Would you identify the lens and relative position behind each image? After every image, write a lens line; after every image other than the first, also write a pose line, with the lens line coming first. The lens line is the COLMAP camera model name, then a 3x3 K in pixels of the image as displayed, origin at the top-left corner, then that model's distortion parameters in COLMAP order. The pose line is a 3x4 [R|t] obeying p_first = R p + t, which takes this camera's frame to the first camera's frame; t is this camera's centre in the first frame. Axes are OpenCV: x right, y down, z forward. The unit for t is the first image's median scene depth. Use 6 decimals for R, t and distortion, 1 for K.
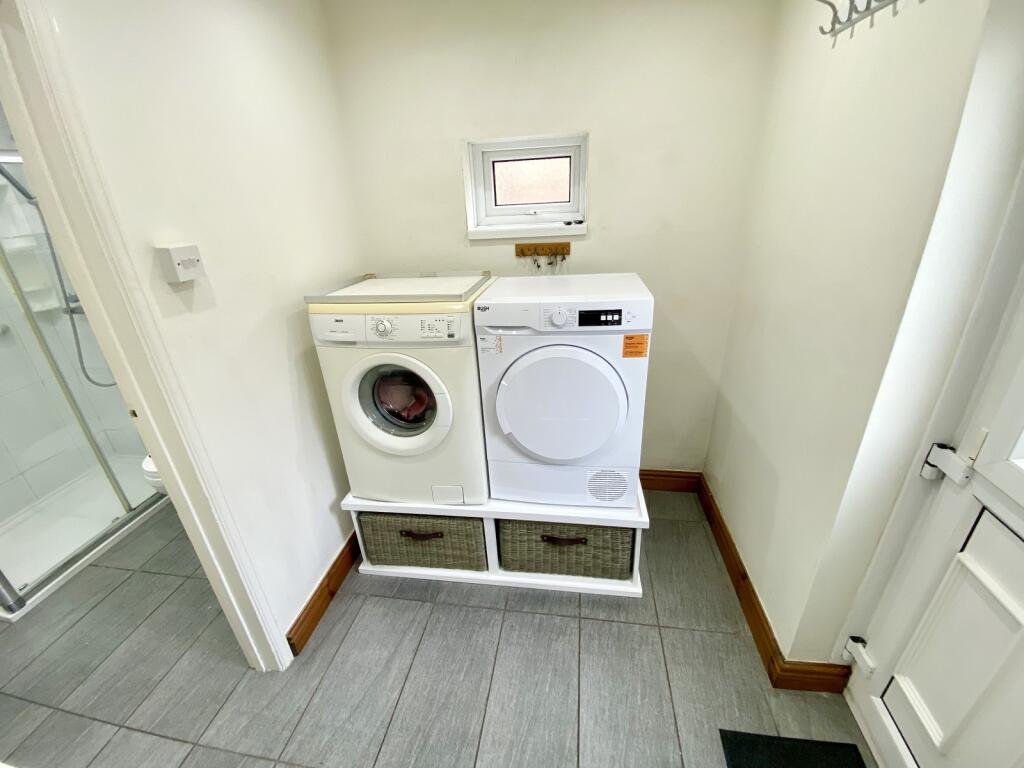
lens RADIAL K [[425.8, 0, 513.8], [0, 425.8, 381.4], [0, 0, 1]] dist [0.000070, 0.000000]
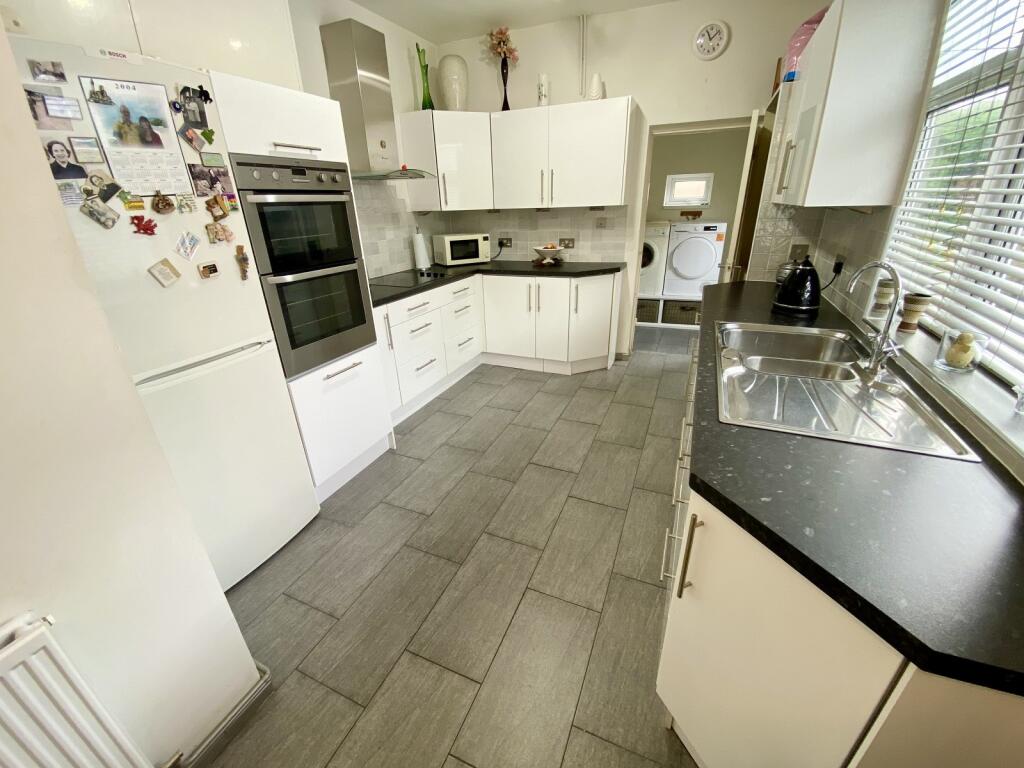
lens RADIAL K [[425.8, 0, 511.9], [0, 425.8, 387.7], [0, 0, 1]] dist [0.000070, 0.000000]
pose [[0.966689, 0.123180, -0.224365, -0.331719], [-0.121059, 0.992373, 0.023239, 0.994197], [0.225517, 0.004697, 0.974228, -2.160871]]
